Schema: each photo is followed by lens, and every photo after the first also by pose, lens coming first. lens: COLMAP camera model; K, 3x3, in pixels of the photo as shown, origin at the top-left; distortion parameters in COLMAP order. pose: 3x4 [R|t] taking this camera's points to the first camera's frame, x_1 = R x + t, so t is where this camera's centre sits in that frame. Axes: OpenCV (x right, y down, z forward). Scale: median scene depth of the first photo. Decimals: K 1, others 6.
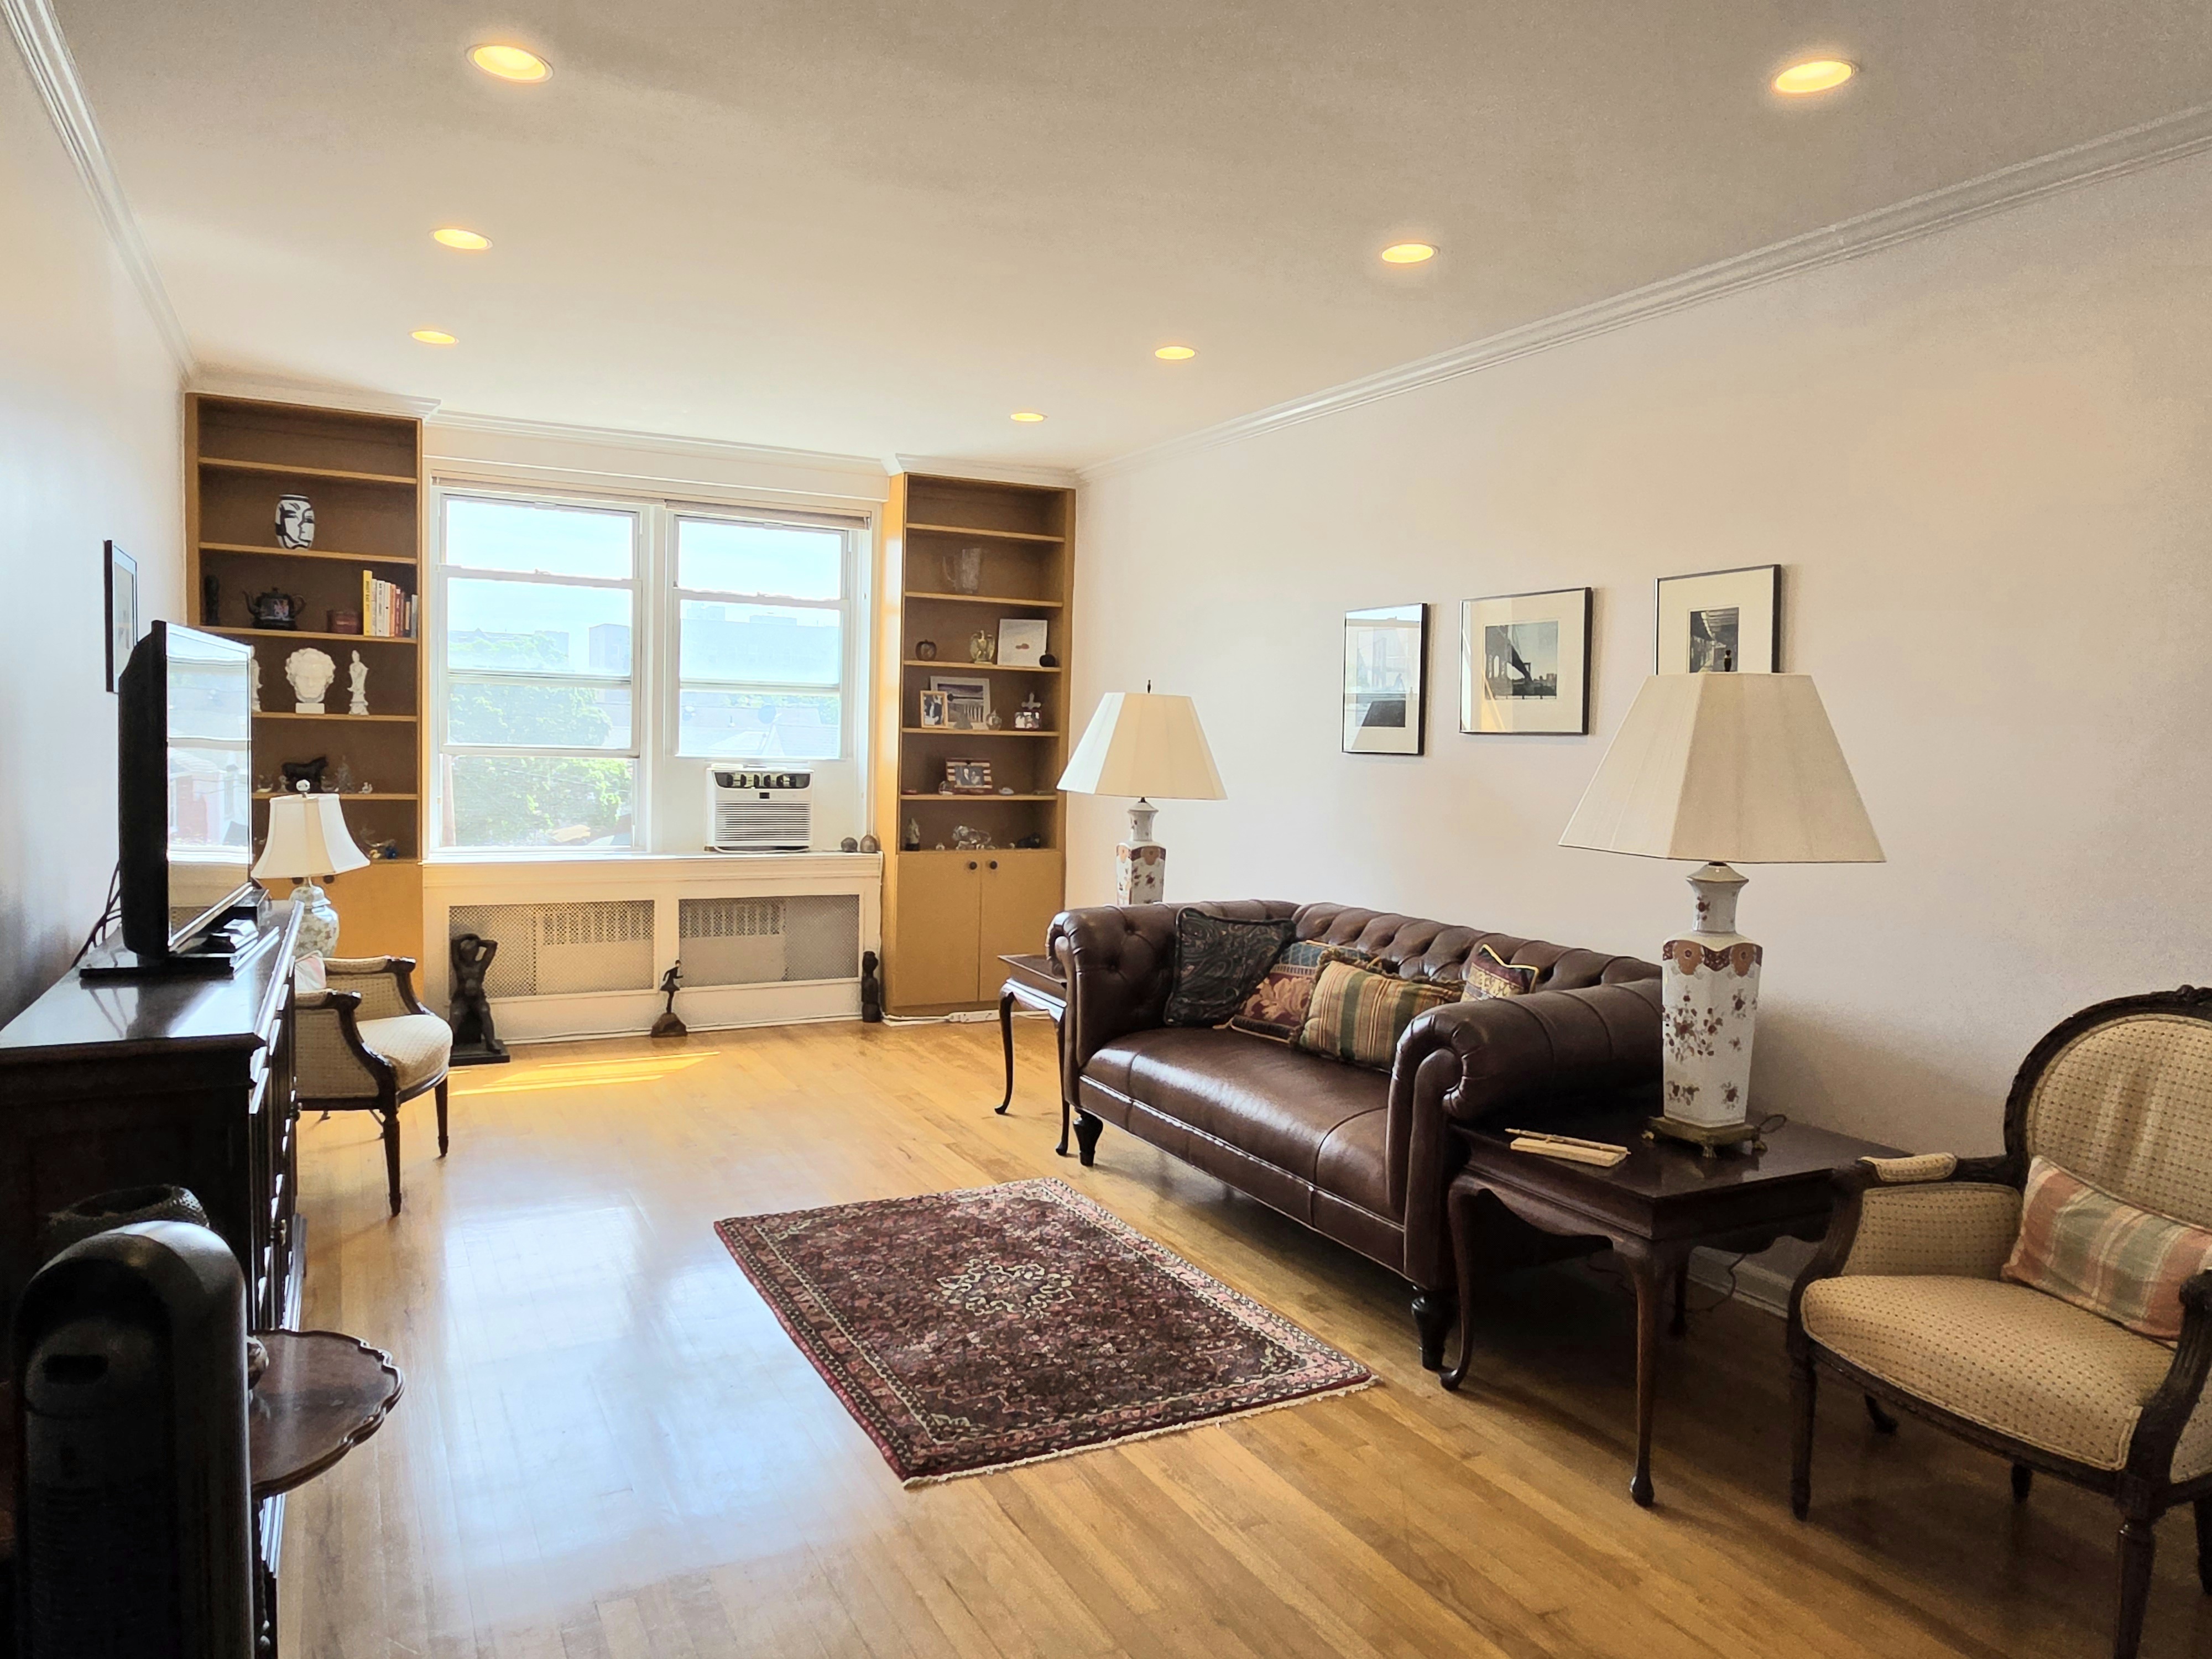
lens RADIAL K [[1462.8, 0, 1093.3], [0, 1462.8, 827.8], [0, 0, 1]] dist [-0.000410, 0.000173]
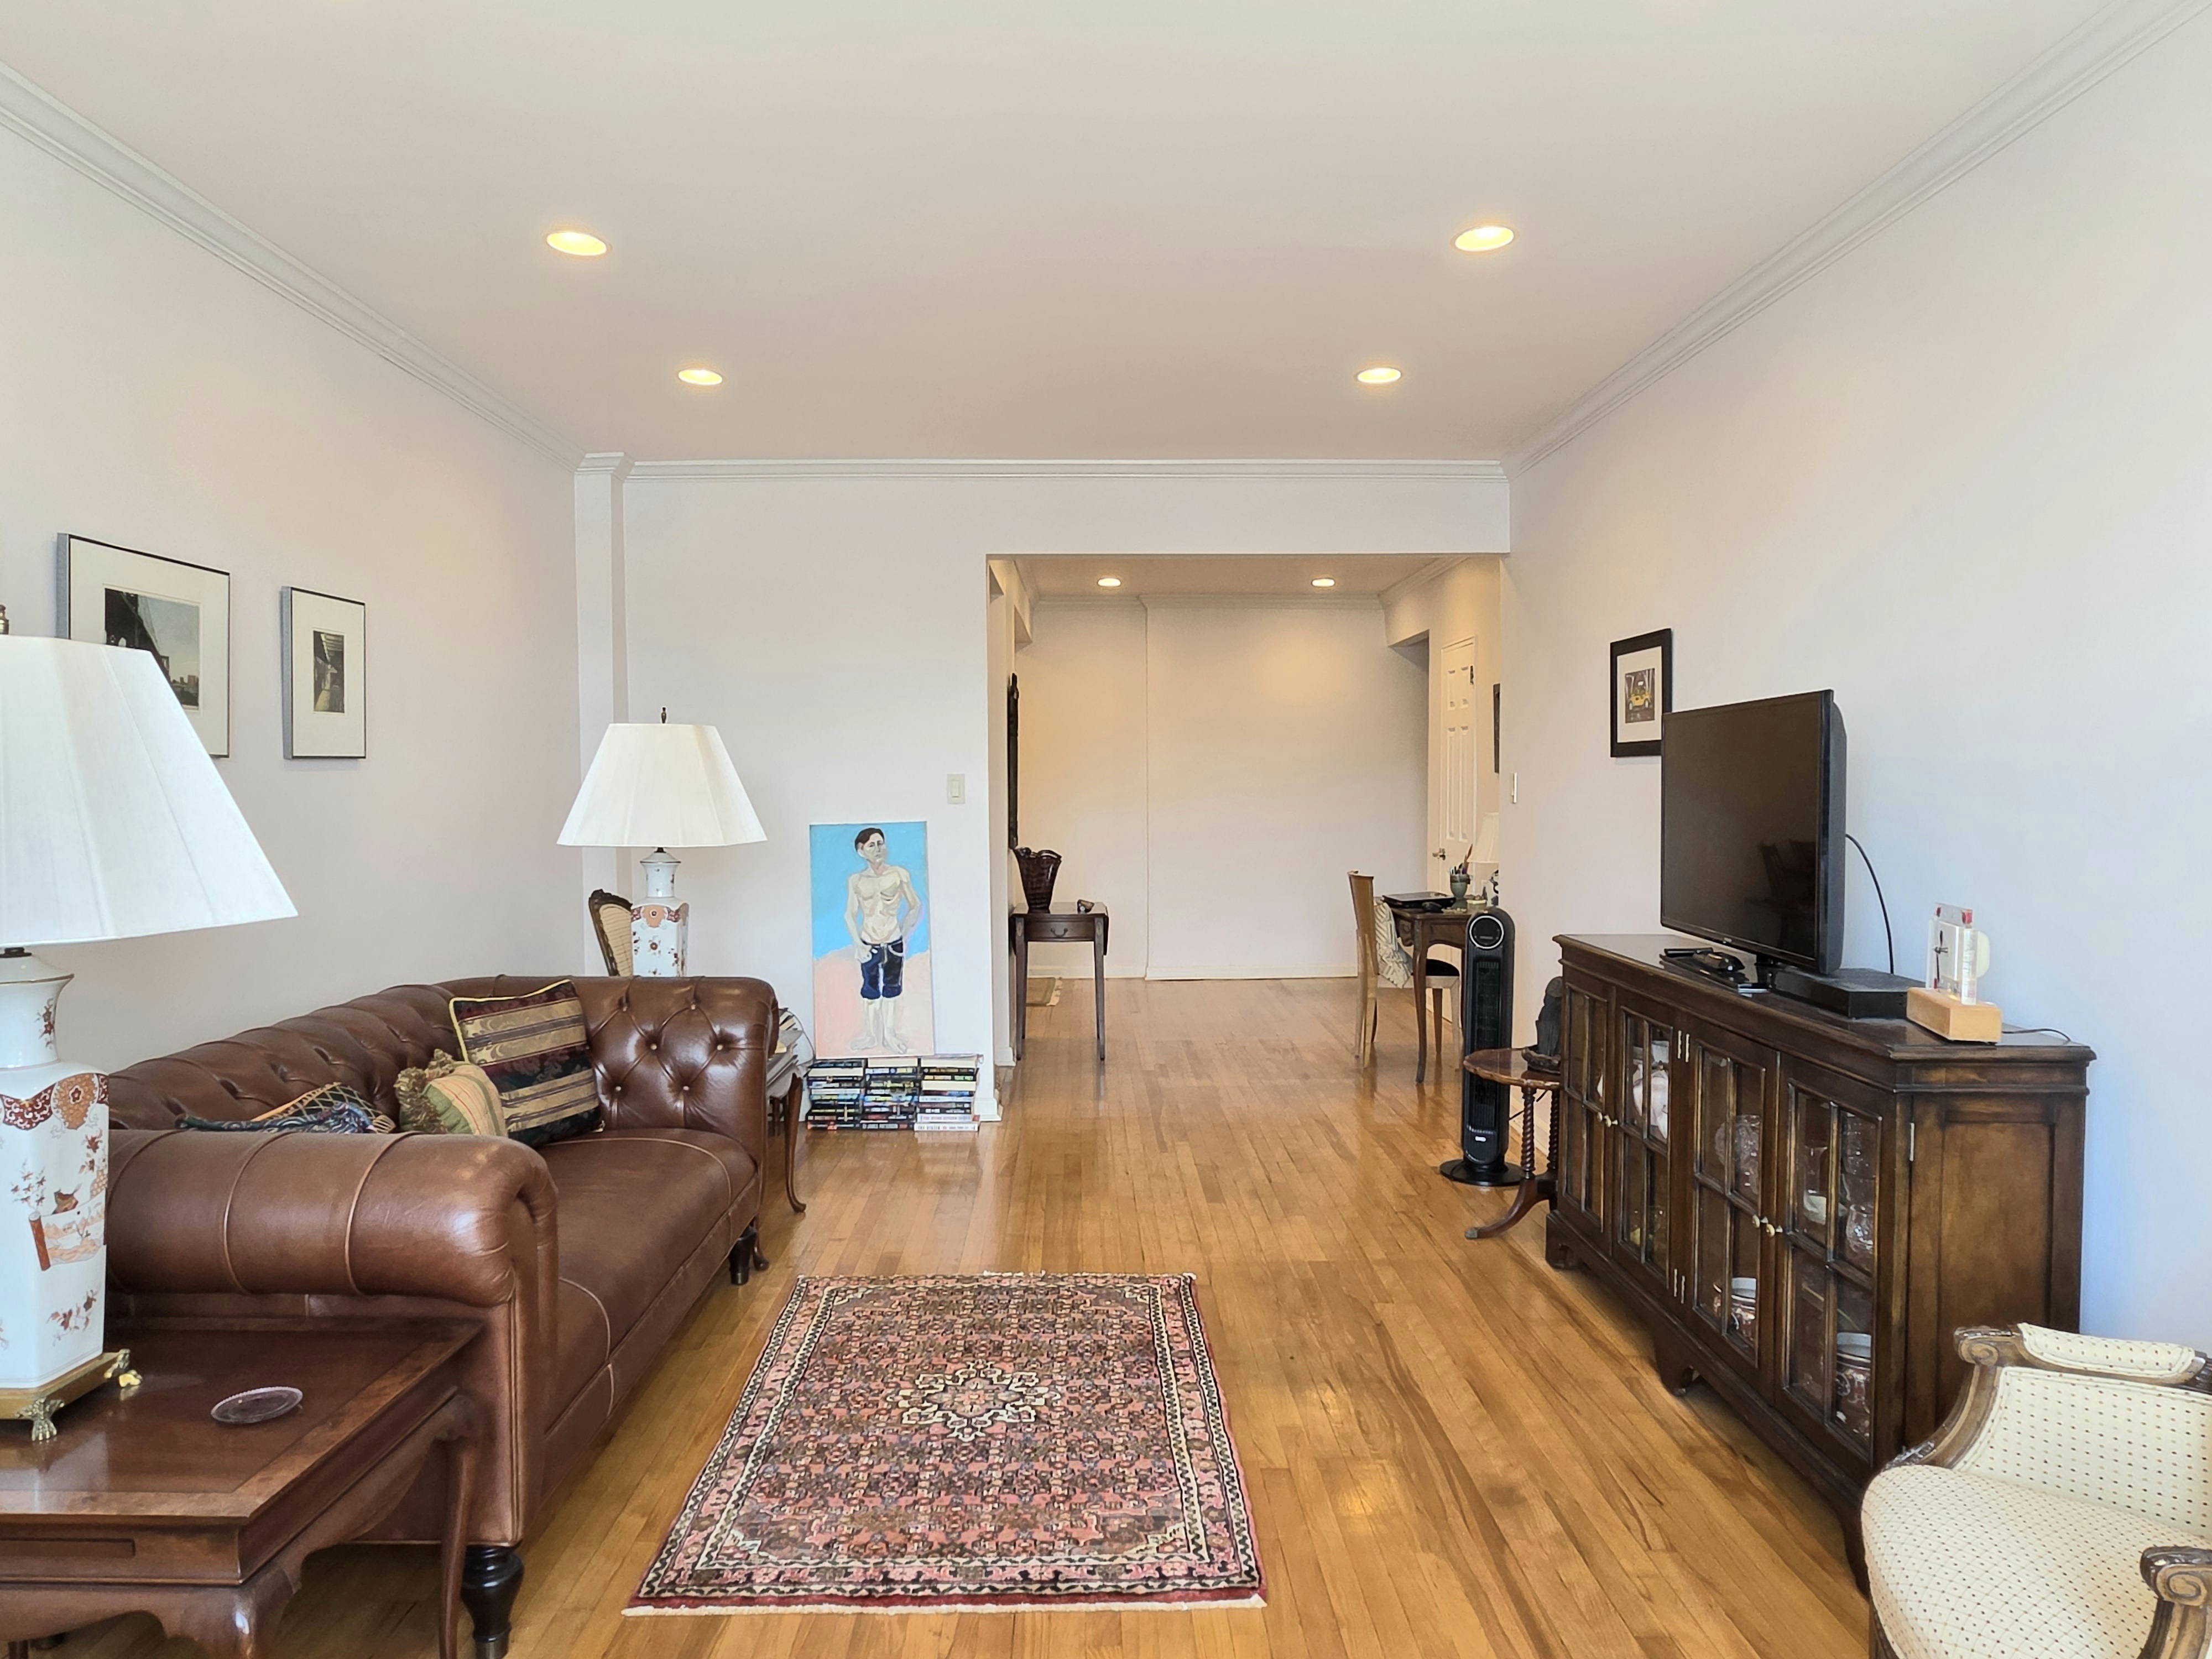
lens RADIAL K [[1415.3, 0, 1102.6], [0, 1415.3, 819.9], [0, 0, 1]] dist [0.000583, 0.004338]
pose [[-0.894624, -0.041626, 0.444876, -0.311422], [0.003761, 0.994914, 0.100657, -0.076057], [-0.446803, 0.091723, -0.889918, 1.060155]]
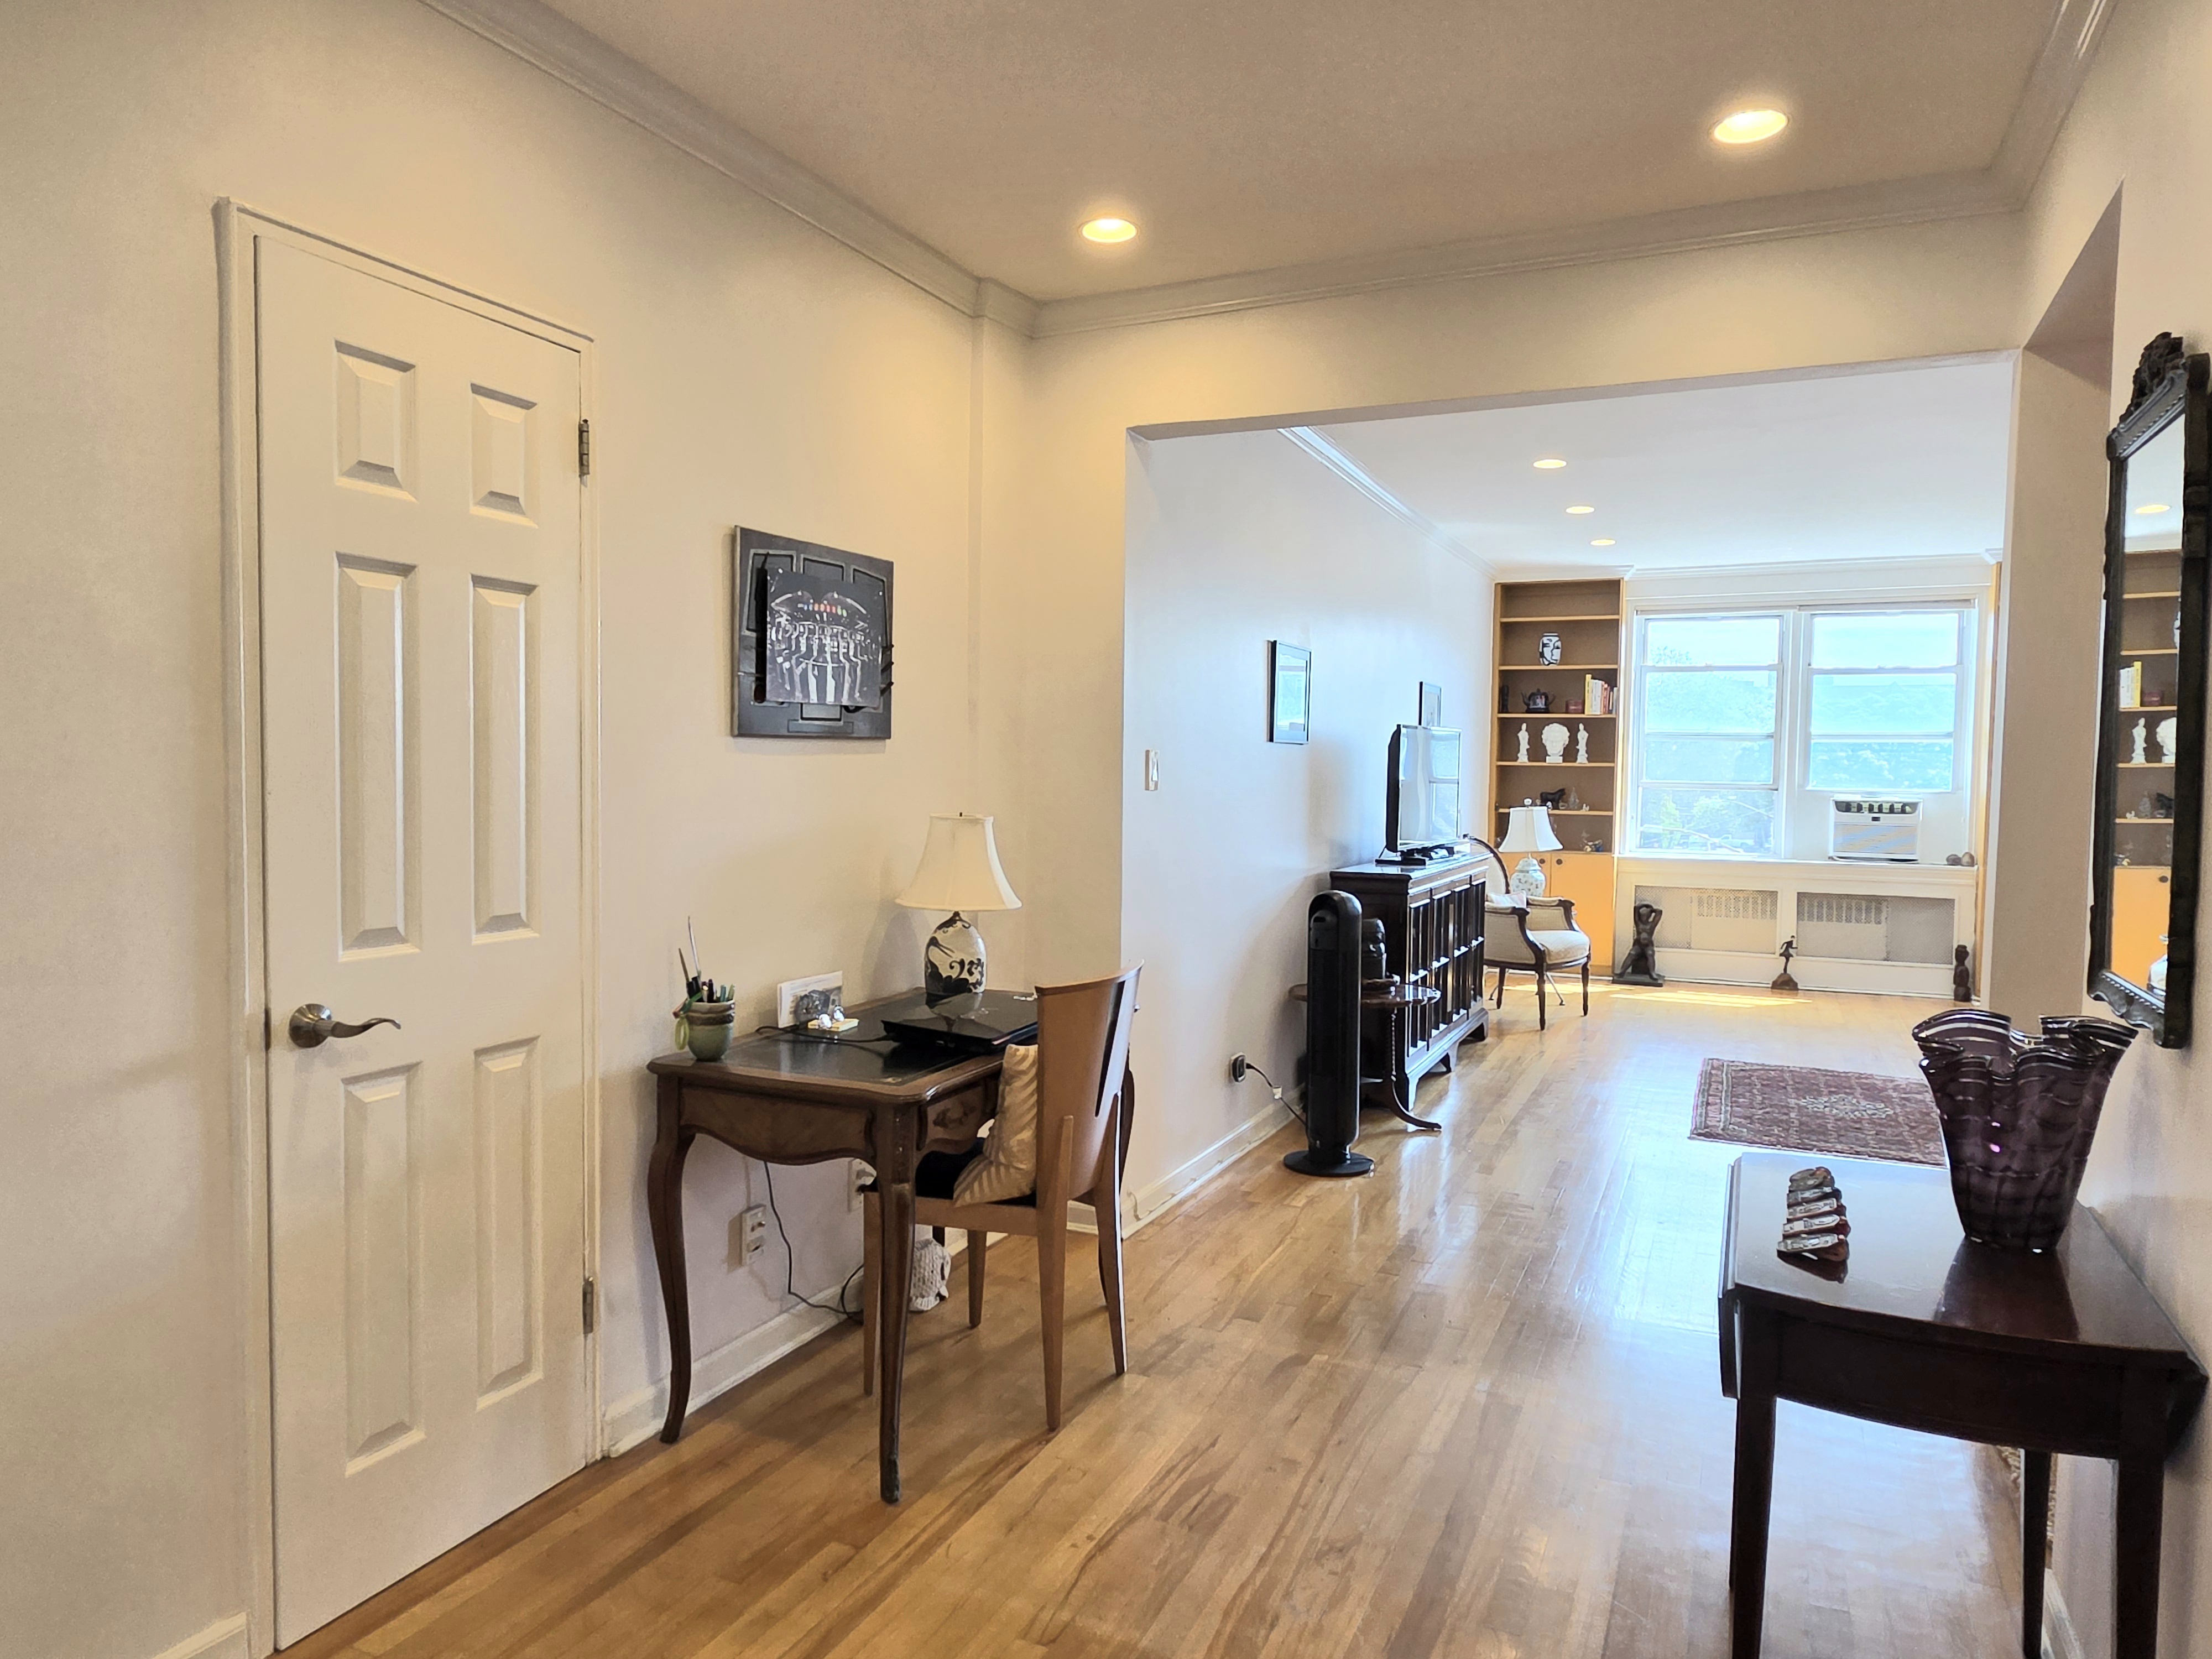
lens RADIAL K [[1415.3, 0, 1102.6], [0, 1415.3, 819.9], [0, 0, 1]] dist [0.000583, 0.004338]
pose [[0.615841, 0.012198, -0.787776, 0.413615], [-0.044774, 0.998806, -0.019537, 0.041129], [0.786597, 0.047303, 0.615652, -0.389783]]
